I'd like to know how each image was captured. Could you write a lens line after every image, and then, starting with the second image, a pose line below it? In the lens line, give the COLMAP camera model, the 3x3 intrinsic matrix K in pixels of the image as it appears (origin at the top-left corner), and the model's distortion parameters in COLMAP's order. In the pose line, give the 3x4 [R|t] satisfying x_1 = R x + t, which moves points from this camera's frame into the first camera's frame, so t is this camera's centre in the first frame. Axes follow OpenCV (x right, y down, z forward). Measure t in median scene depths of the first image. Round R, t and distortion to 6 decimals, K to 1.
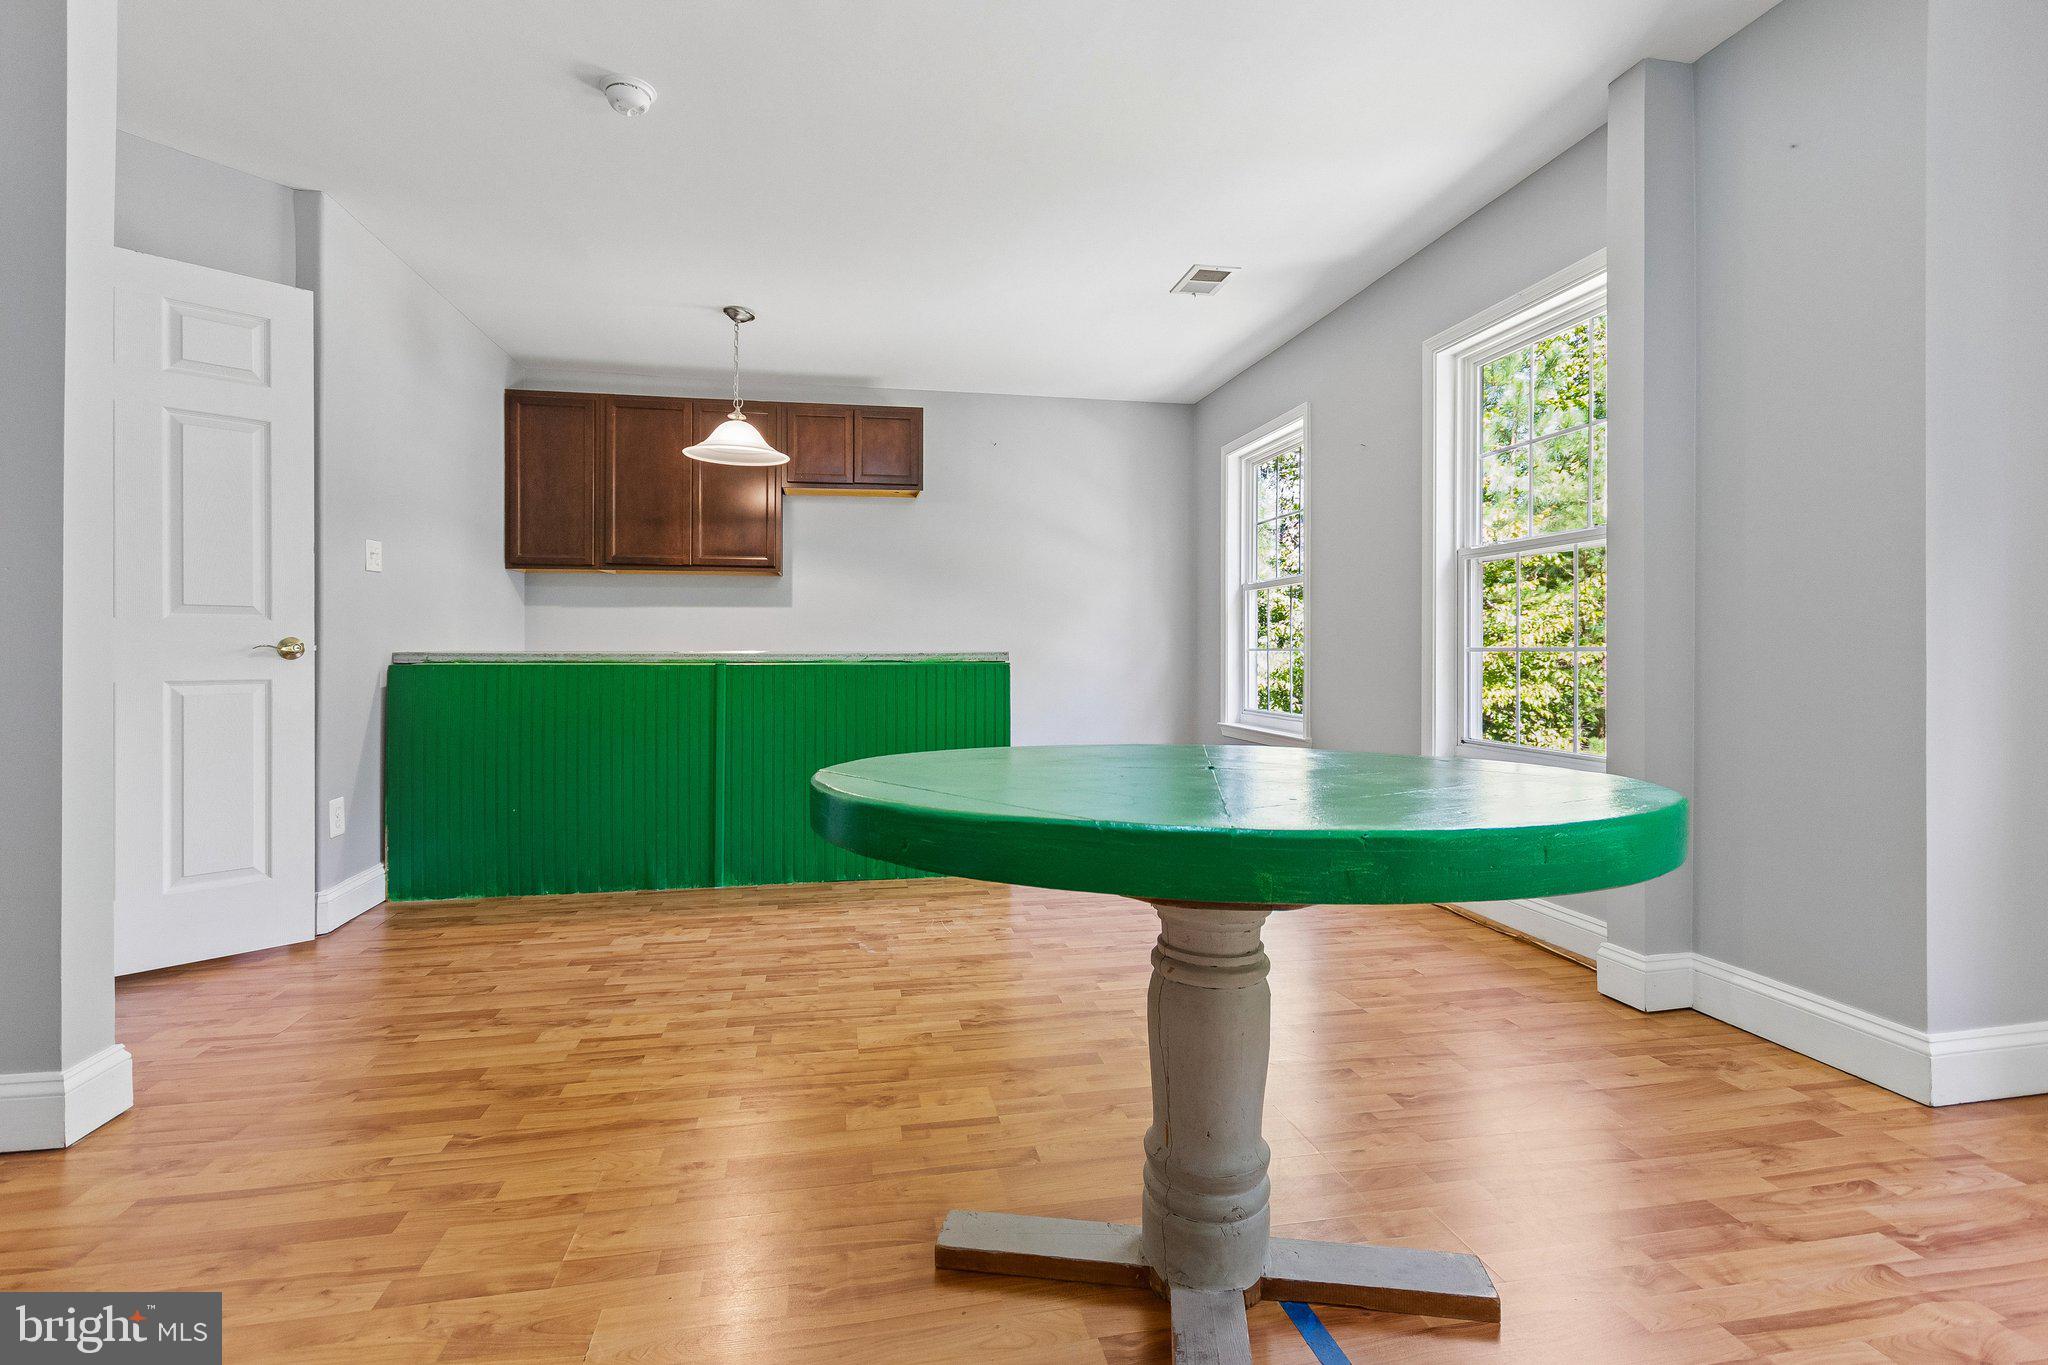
lens RADIAL K [[956.2, 0, 1023.8], [0, 956.2, 668.9], [0, 0, 1]] dist [-0.010645, 0.004111]
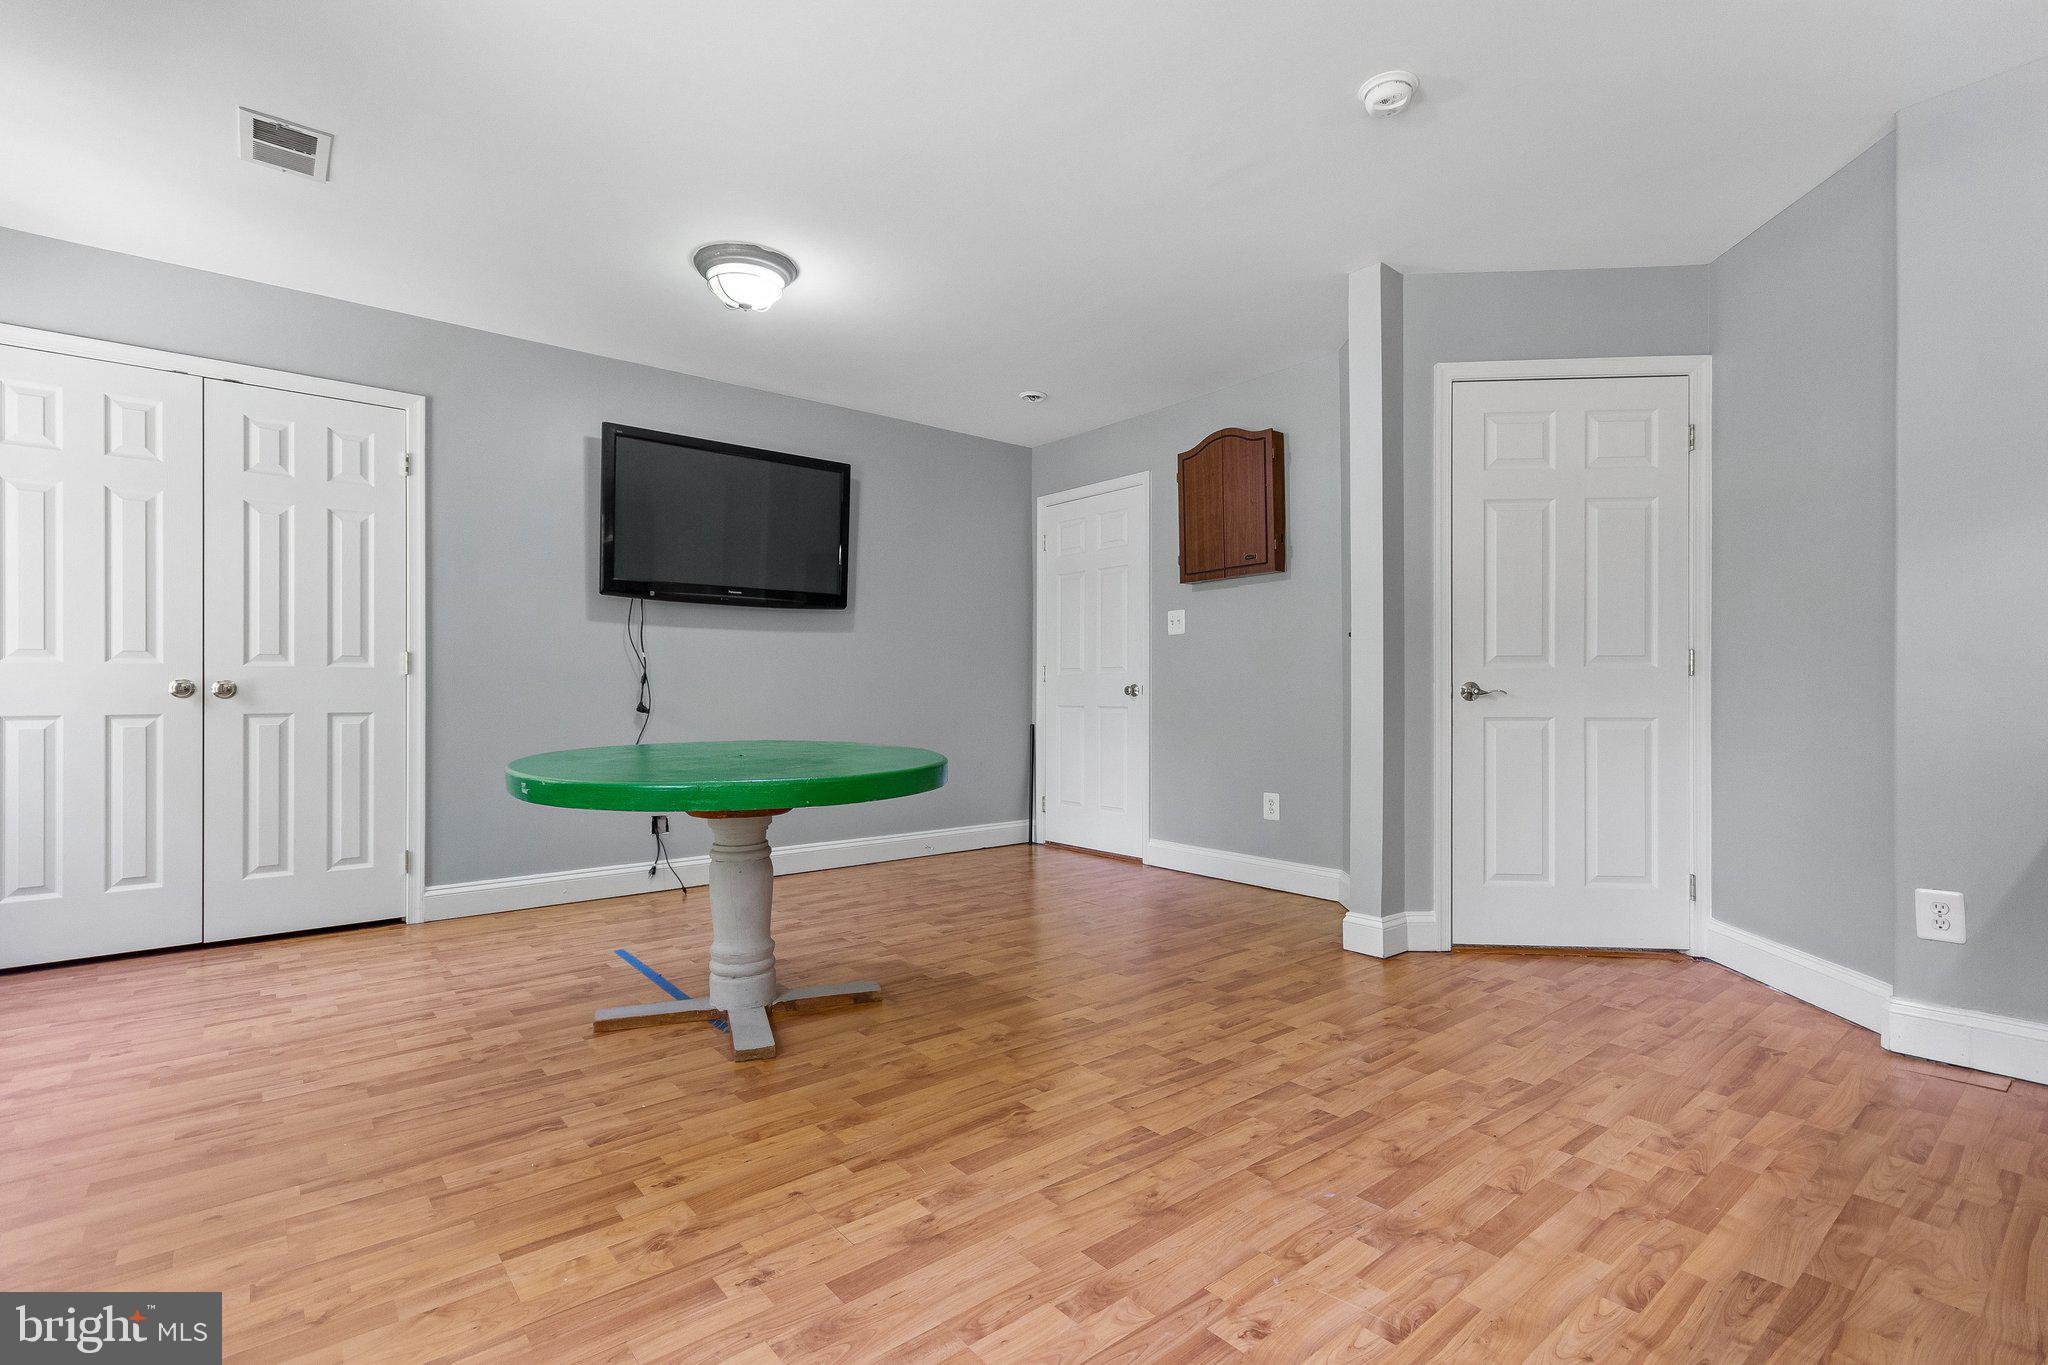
lens RADIAL K [[956.2, 0, 1020.6], [0, 956.2, 683.6], [0, 0, 1]] dist [-0.010645, 0.004111]
pose [[-0.882619, -0.004916, -0.470063, 0.352163], [-0.007893, 0.999959, 0.004363, -0.030582], [0.470022, 0.007561, -0.882622, 1.722765]]
